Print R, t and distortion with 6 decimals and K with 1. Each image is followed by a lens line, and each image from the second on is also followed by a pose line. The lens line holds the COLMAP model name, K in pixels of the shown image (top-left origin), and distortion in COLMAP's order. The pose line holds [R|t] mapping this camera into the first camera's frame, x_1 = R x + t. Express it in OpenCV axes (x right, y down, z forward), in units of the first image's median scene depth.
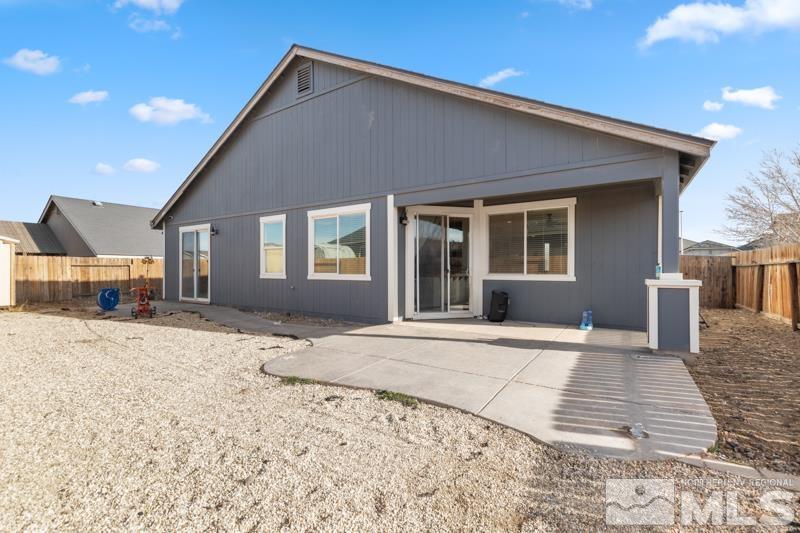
lens RADIAL K [[346.9, 0, 400.0], [0, 346.9, 266.5], [0, 0, 1]] dist [0.003338, -0.000080]
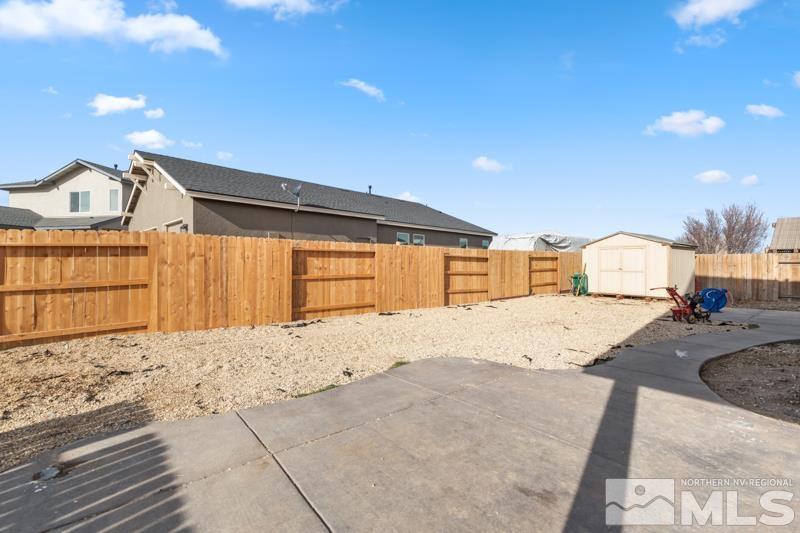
lens RADIAL K [[354.4, 0, 404.6], [0, 354.4, 267.2], [0, 0, 1]] dist [-0.001055, -0.000651]
pose [[-0.305580, 0.003953, -0.952158, 0.232951], [0.007254, 0.999972, 0.001824, -0.000160], [0.952139, -0.006349, -0.305600, 0.393179]]
